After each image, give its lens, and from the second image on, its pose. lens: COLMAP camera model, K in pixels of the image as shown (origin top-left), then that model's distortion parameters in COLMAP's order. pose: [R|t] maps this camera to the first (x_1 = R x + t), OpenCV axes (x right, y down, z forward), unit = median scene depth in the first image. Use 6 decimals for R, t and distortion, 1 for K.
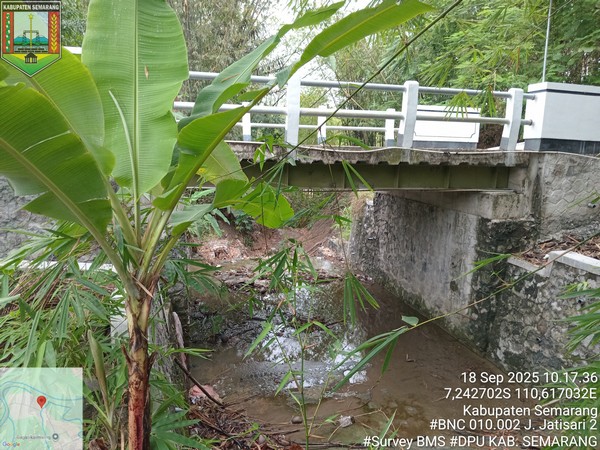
lens RADIAL K [[458.8, 0, 300.0], [0, 458.8, 225.0], [0, 0, 1]] dist [-0.022338, -0.003063]
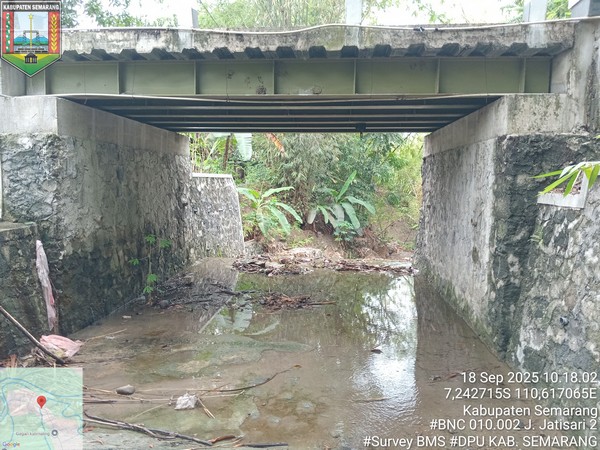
lens RADIAL K [[458.8, 0, 300.0], [0, 458.8, 225.0], [0, 0, 1]] dist [-0.022338, -0.003063]
pose [[0.944730, 0.016436, -0.327438, 0.385273], [-0.041962, 0.996590, -0.071046, 0.181828], [0.325154, 0.080859, 0.942198, 0.351734]]
